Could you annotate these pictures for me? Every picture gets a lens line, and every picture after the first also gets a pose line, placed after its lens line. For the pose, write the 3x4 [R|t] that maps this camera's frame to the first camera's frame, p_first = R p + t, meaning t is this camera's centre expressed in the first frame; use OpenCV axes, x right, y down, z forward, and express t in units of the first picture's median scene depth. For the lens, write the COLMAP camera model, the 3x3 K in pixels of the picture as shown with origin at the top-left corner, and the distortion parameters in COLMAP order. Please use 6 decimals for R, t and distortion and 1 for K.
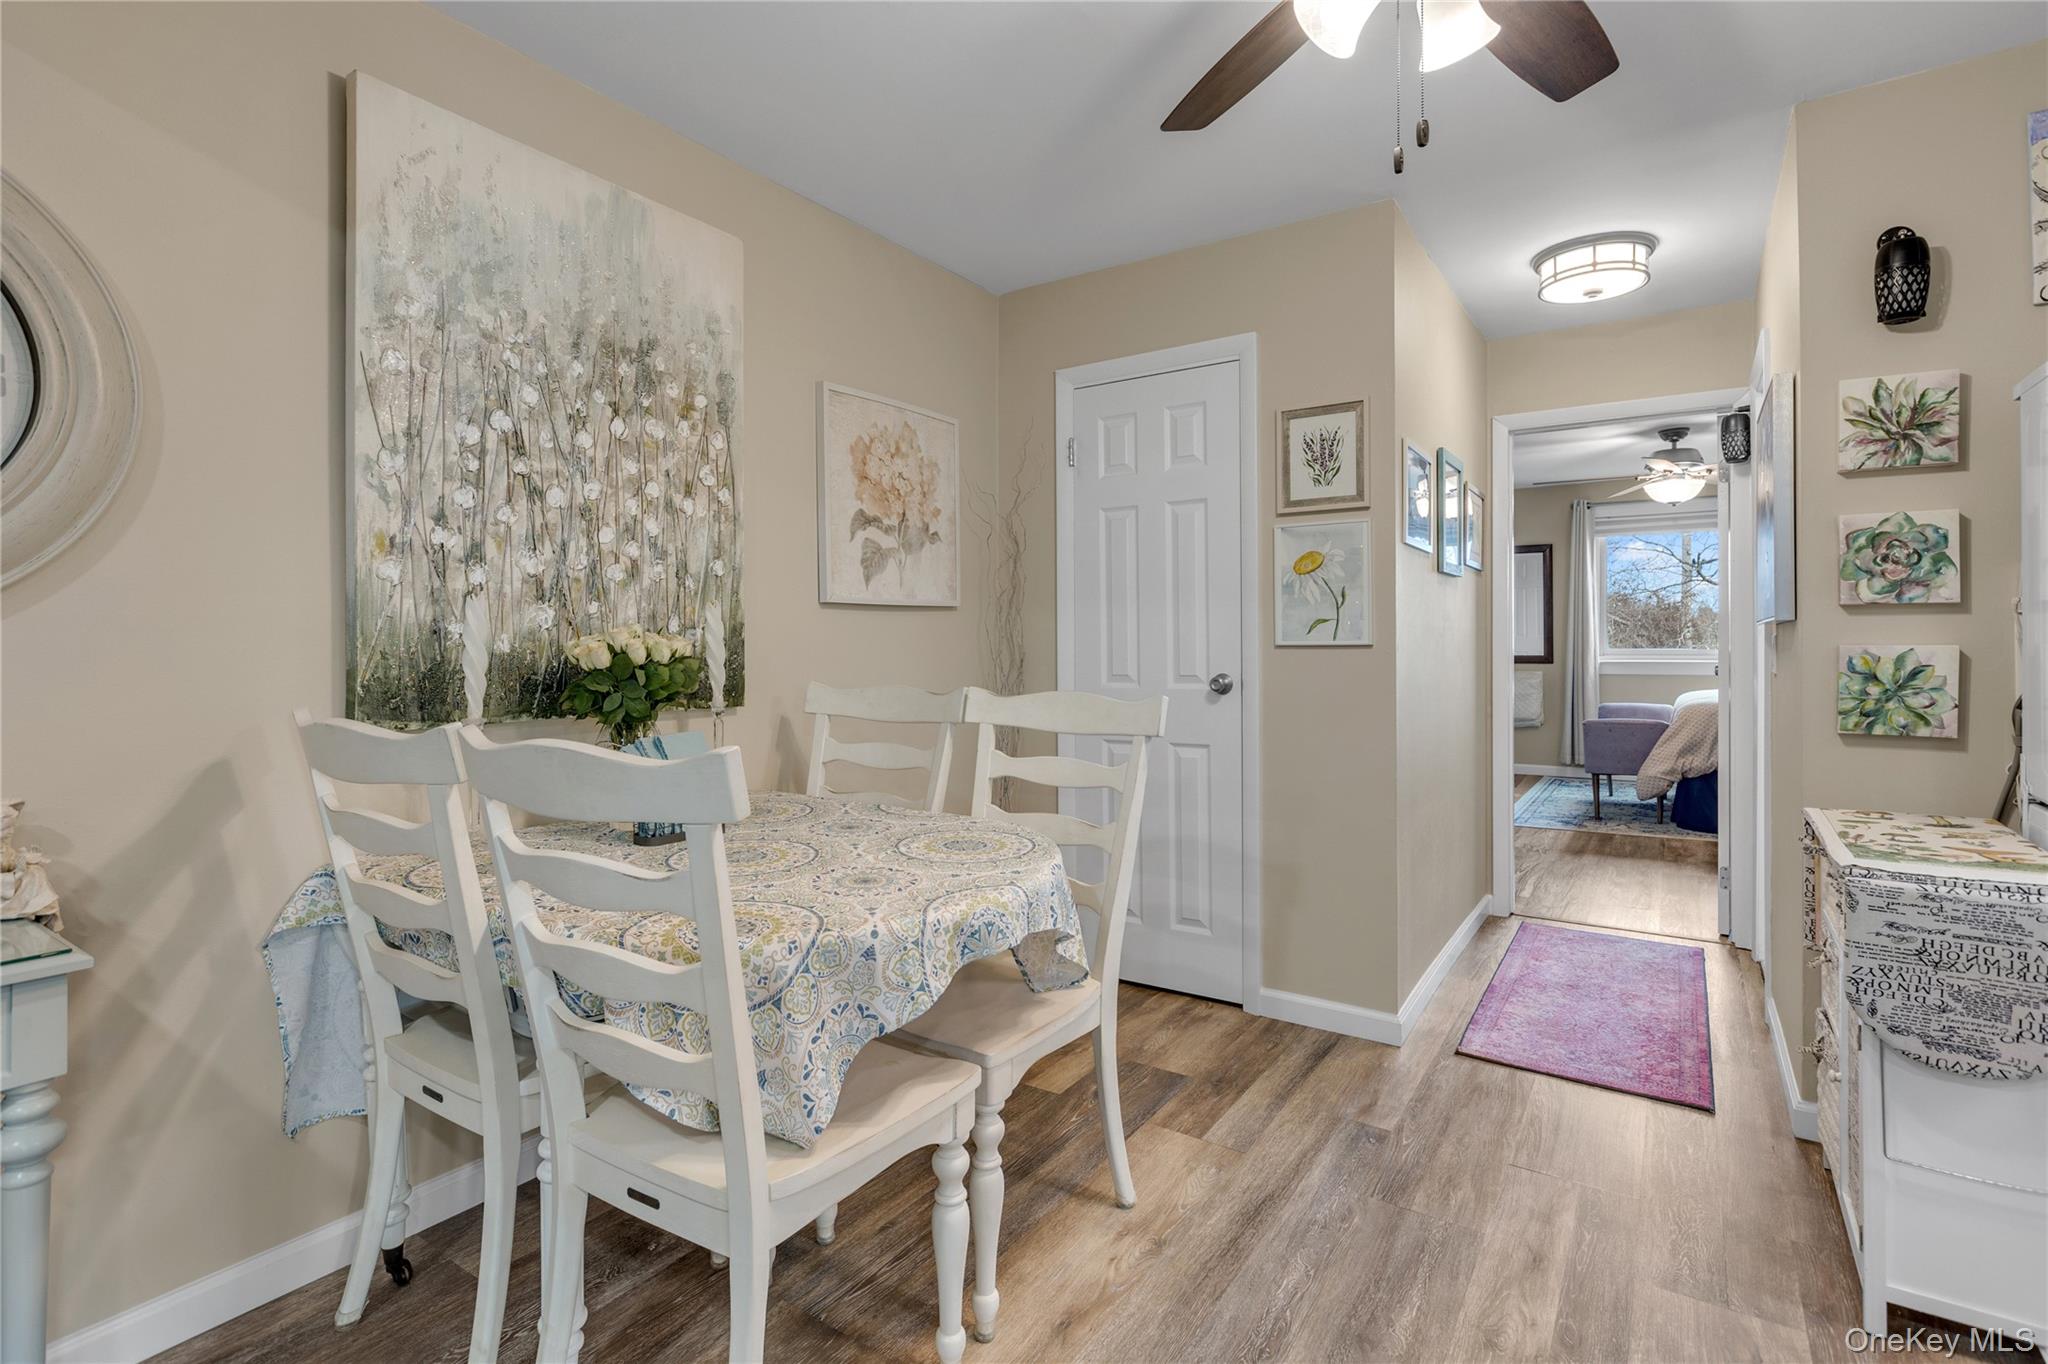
lens RADIAL K [[987.1, 0, 1026.0], [0, 987.1, 644.5], [0, 0, 1]] dist [0.000054, -0.000926]
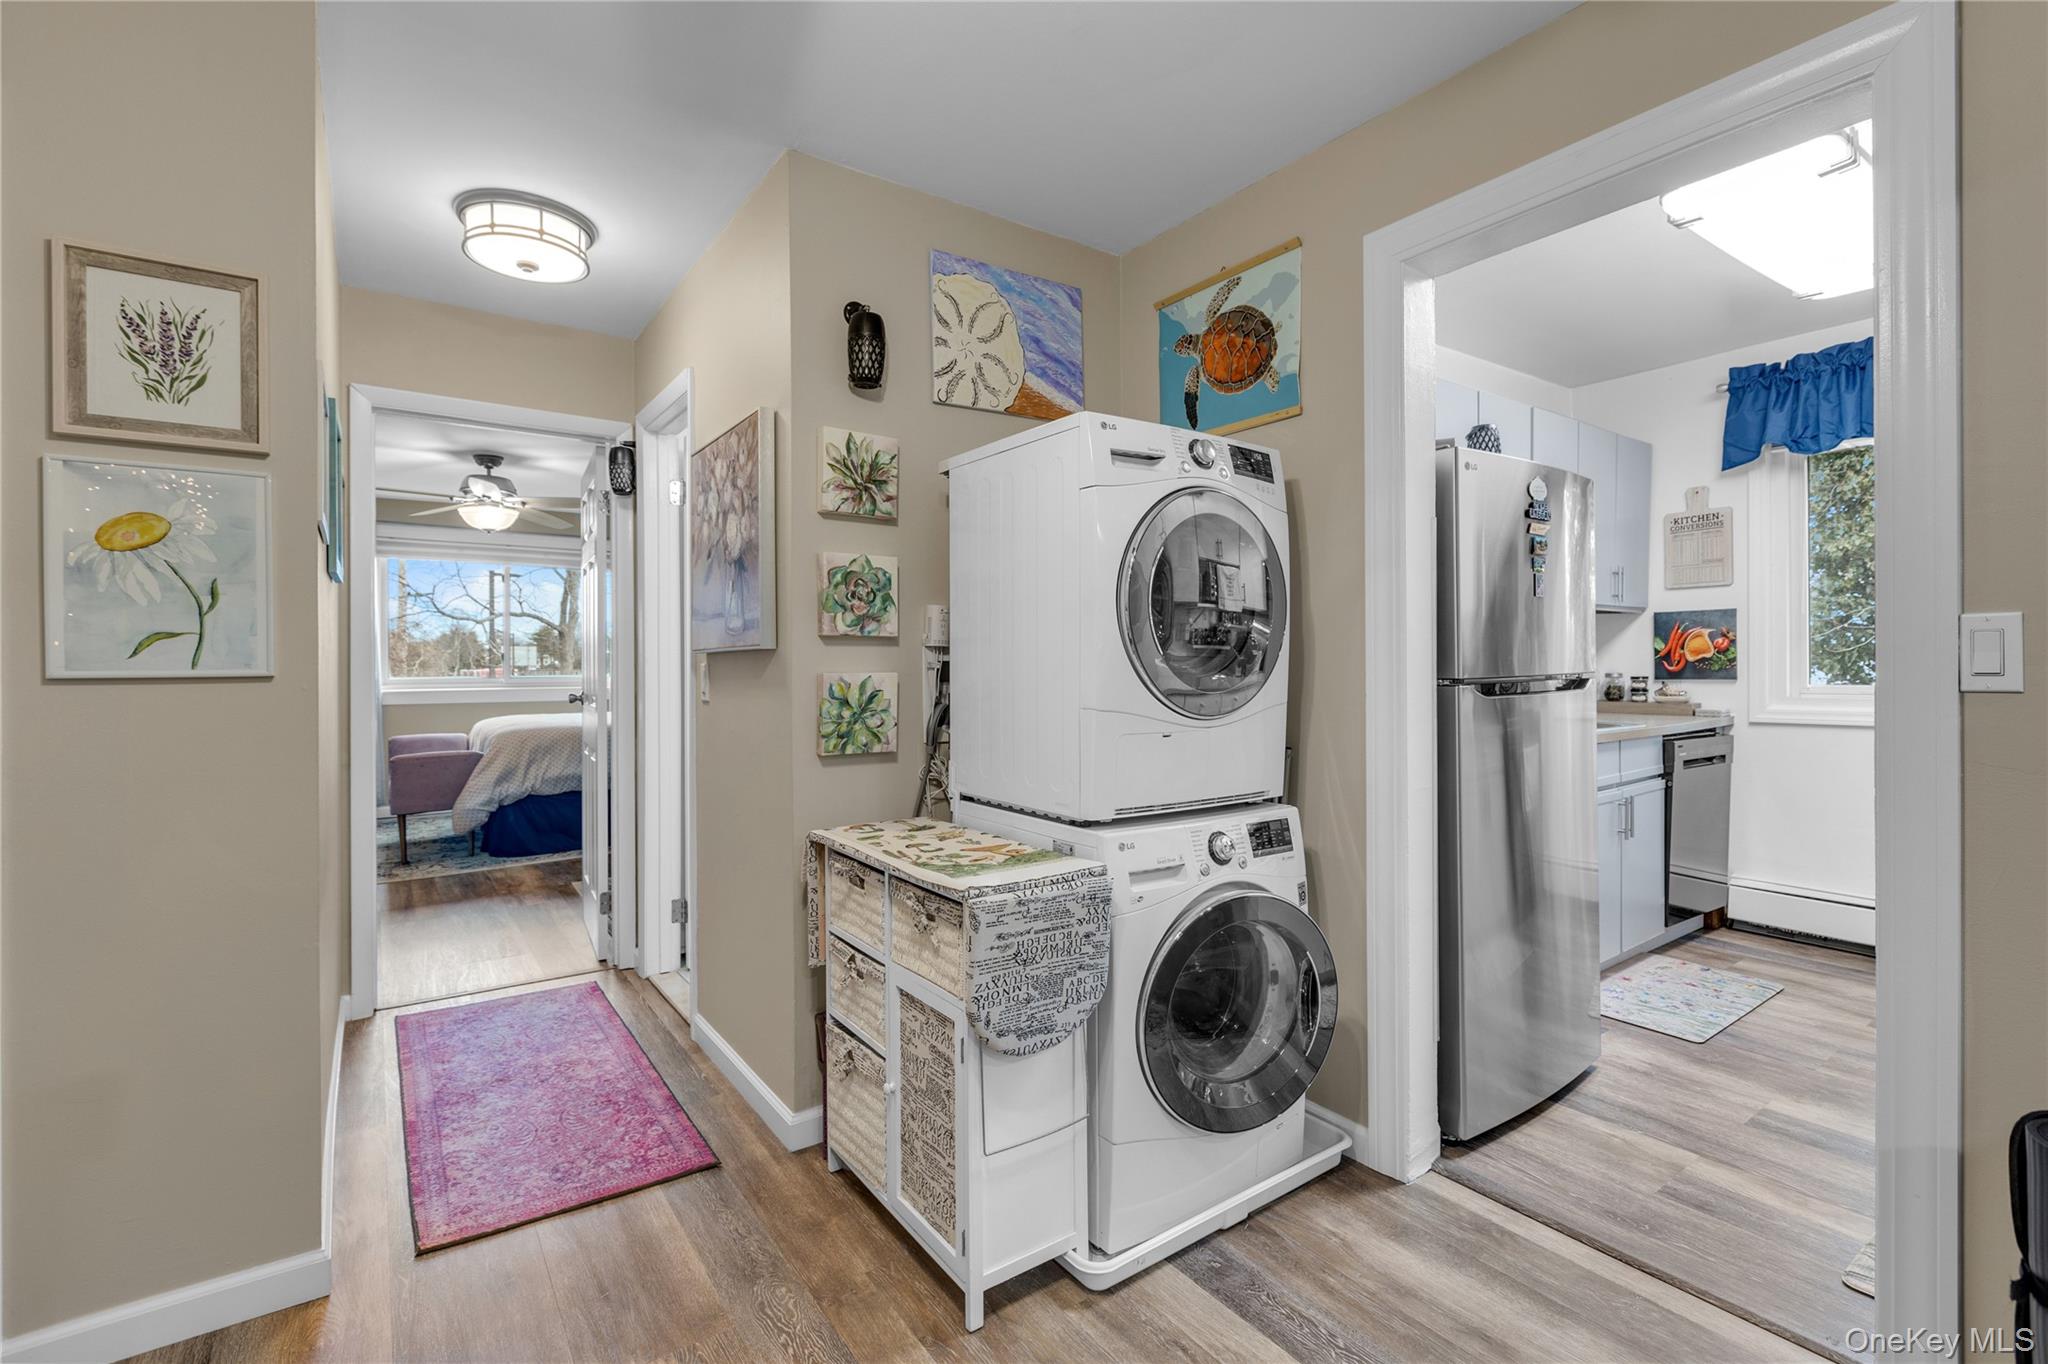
lens RADIAL K [[919.8, 0, 1024.5], [0, 919.8, 665.6], [0, 0, 1]] dist [0.001293, 0.000313]
pose [[0.361587, 0.002915, 0.932334, -0.025668], [0.004235, 0.999980, -0.004769, -0.001754], [-0.932329, 0.005672, 0.361567, 0.421276]]
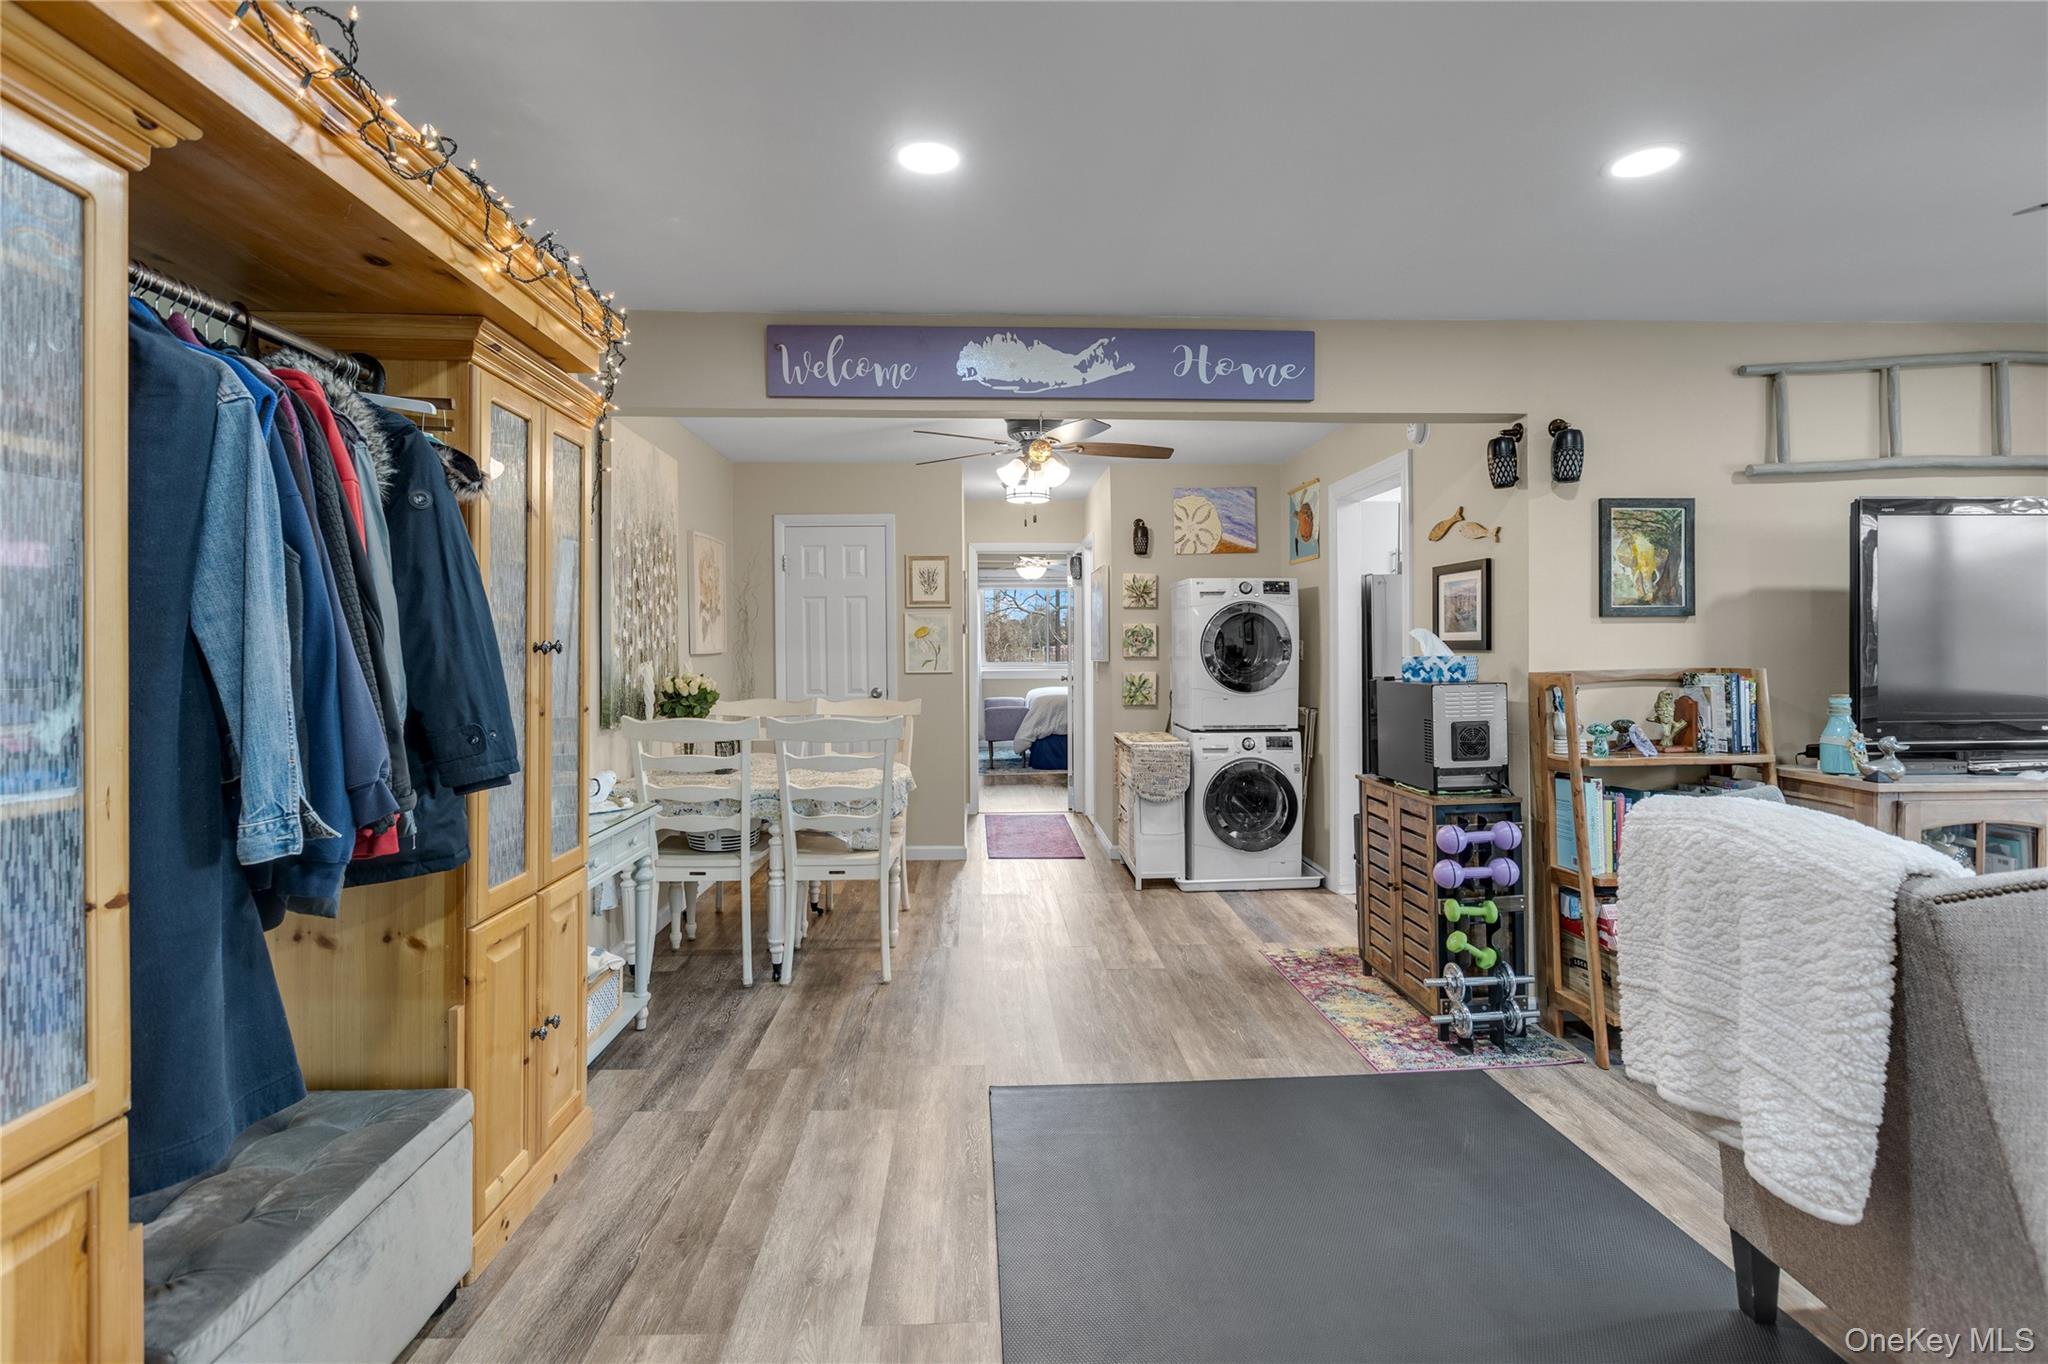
lens RADIAL K [[988.1, 0, 1026.8], [0, 988.1, 655.3], [0, 0, 1]] dist [-0.001451, -0.000750]
pose [[0.805475, -0.005969, 0.592600, -0.943719], [0.002623, 0.999975, 0.006508, -0.060461], [-0.592624, -0.003688, 0.805471, -0.971799]]
